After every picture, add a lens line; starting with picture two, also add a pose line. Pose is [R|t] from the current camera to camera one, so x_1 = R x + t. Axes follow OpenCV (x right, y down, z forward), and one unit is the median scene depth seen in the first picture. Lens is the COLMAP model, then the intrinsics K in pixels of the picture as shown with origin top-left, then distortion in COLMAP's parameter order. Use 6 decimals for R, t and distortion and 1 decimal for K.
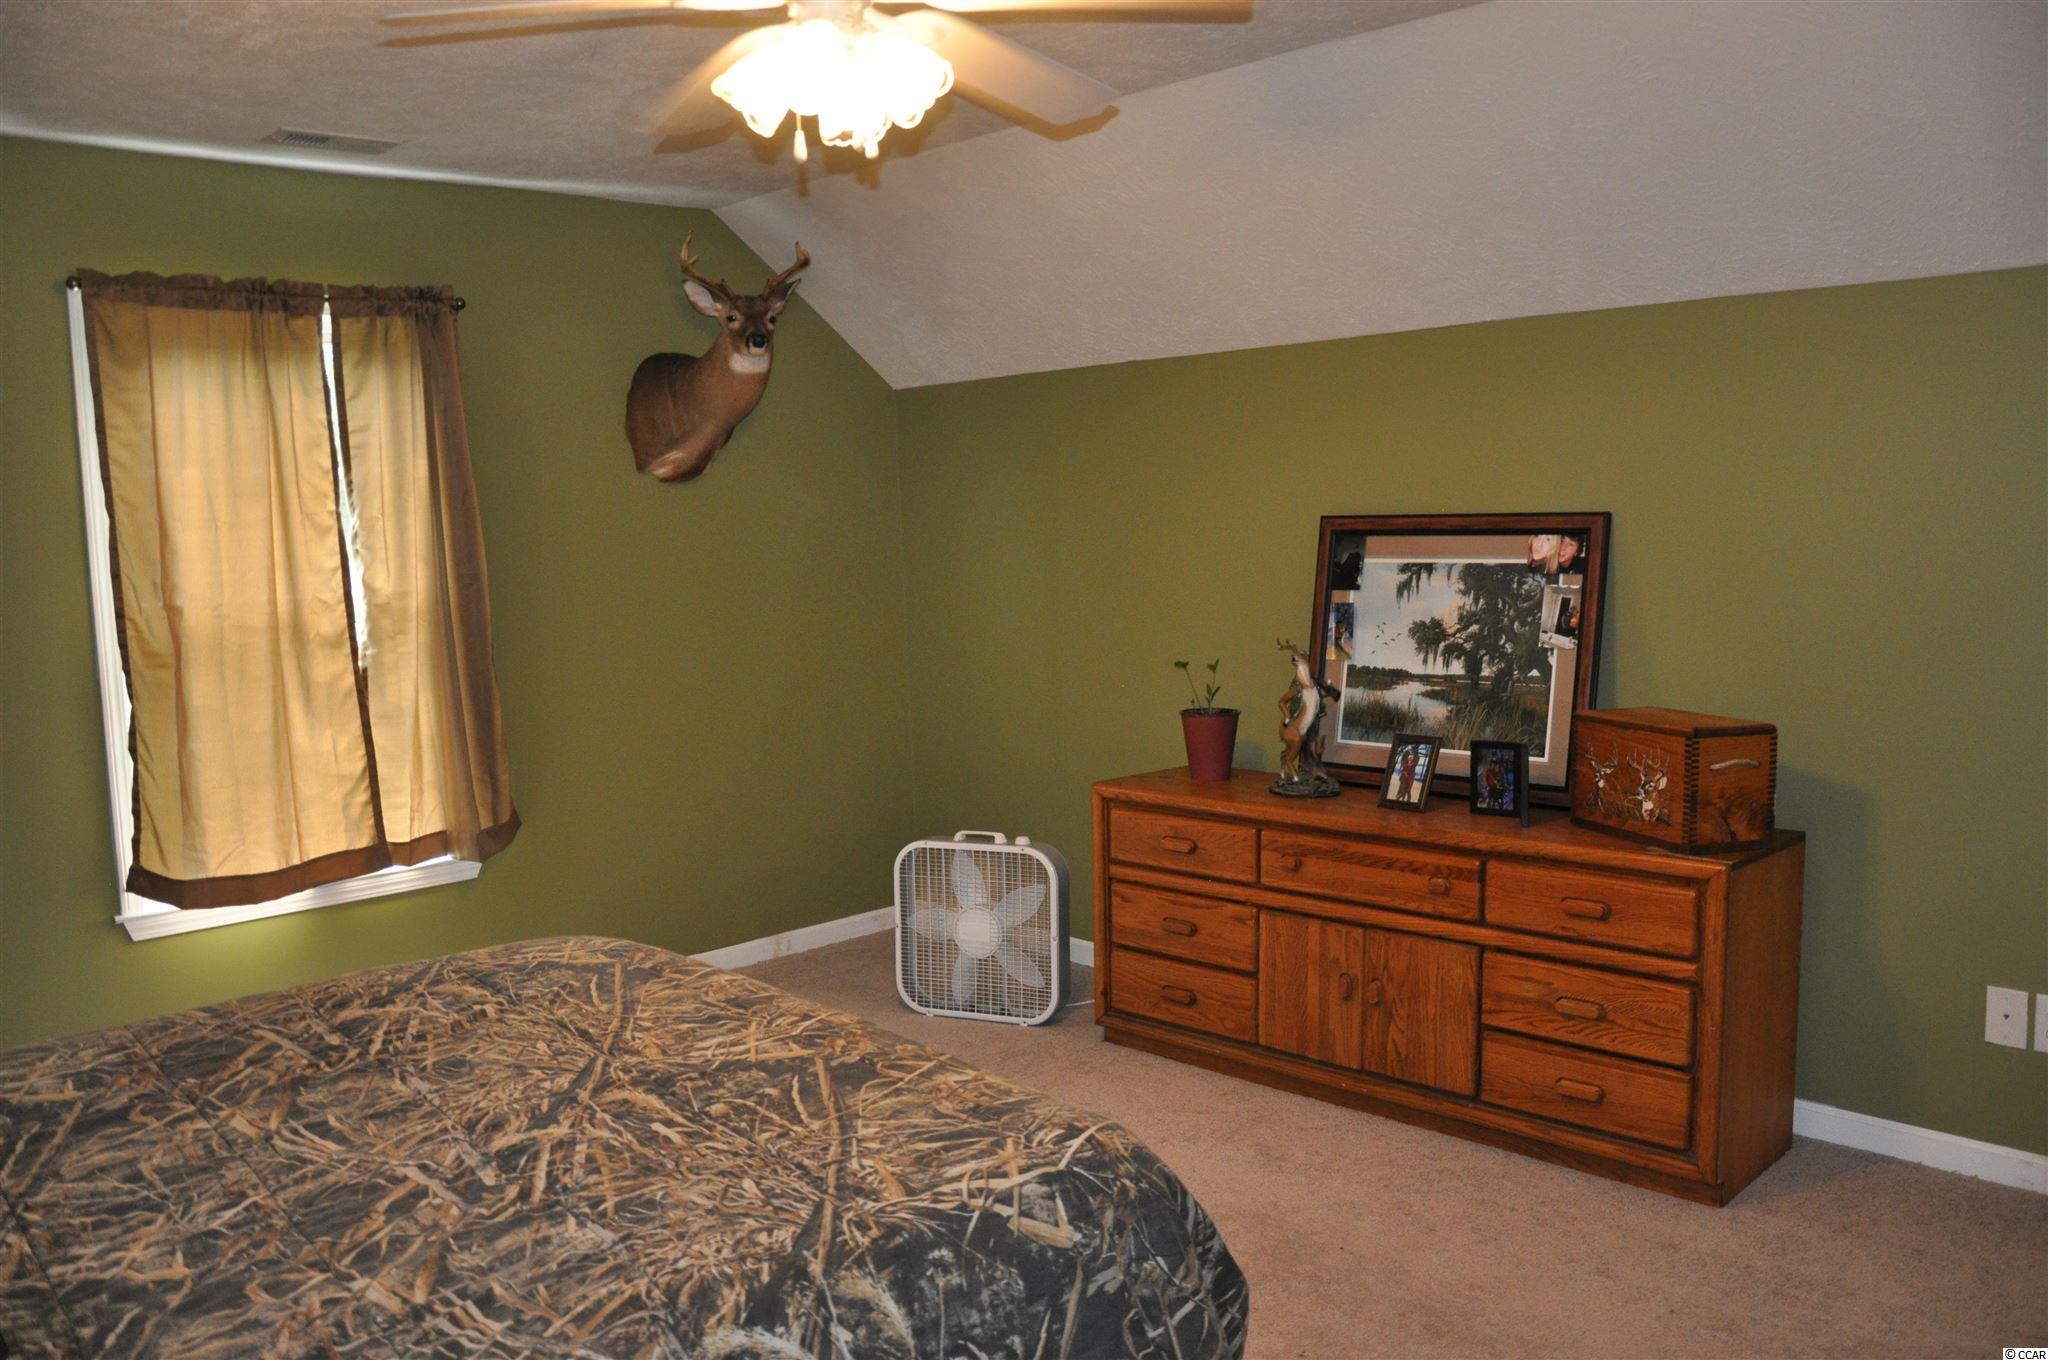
lens RADIAL K [[1620.9, 0, 1036.9], [0, 1620.9, 677.9], [0, 0, 1]] dist [-0.157249, 0.132131]
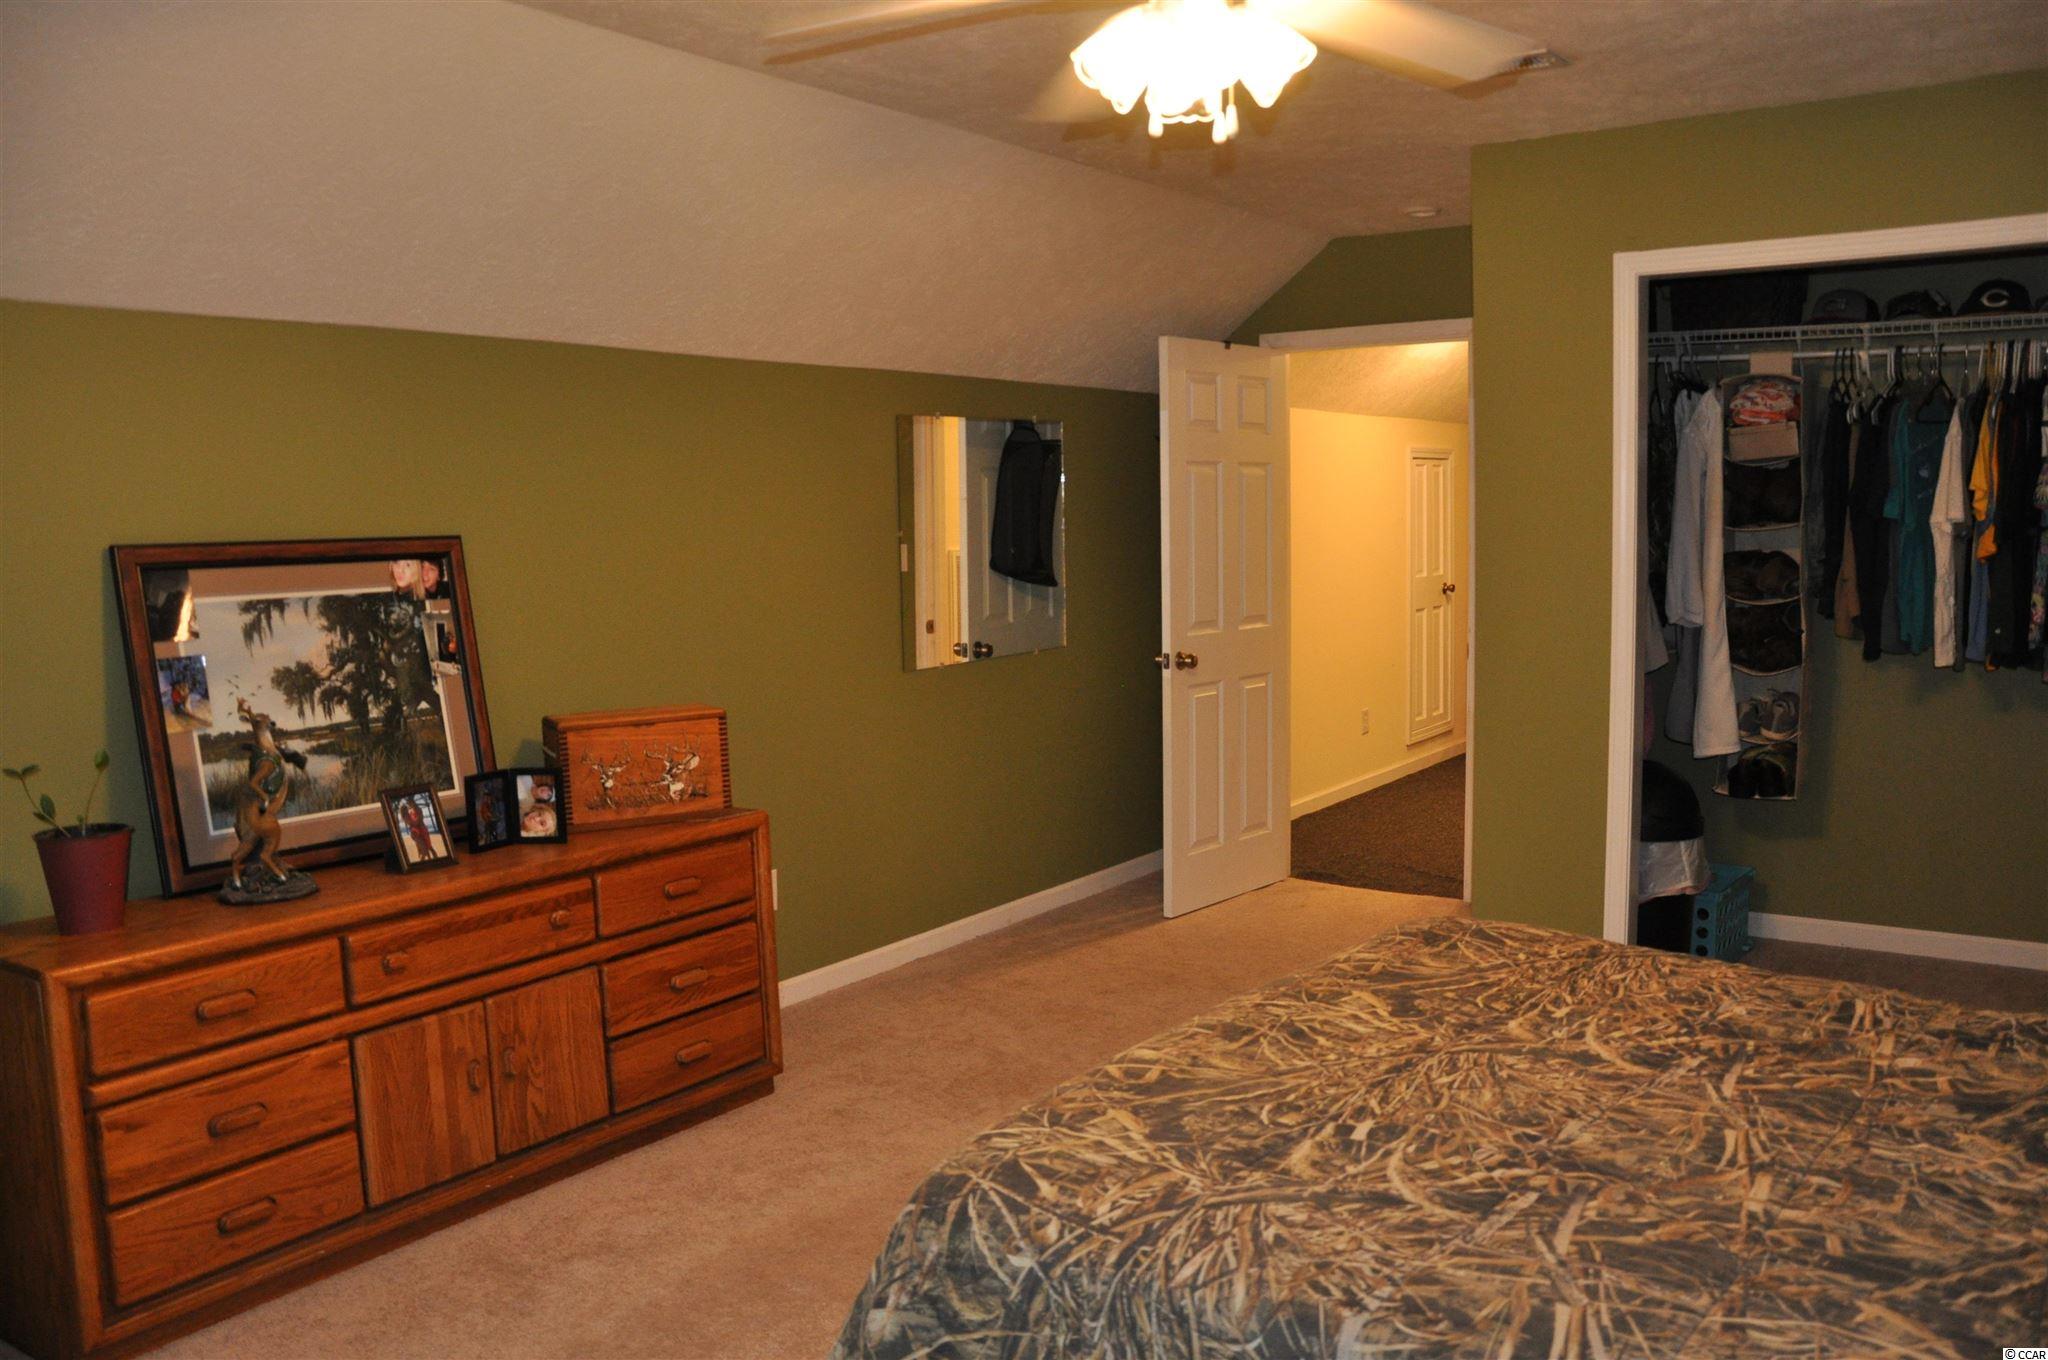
lens RADIAL K [[1620.9, 0, 1036.9], [0, 1620.9, 677.9], [0, 0, 1]] dist [-0.157249, 0.132131]
pose [[-0.172669, -0.062231, 0.983012, -0.658674], [0.127610, 0.988178, 0.084973, -0.051406], [-0.976679, 0.140114, -0.162686, 0.776718]]
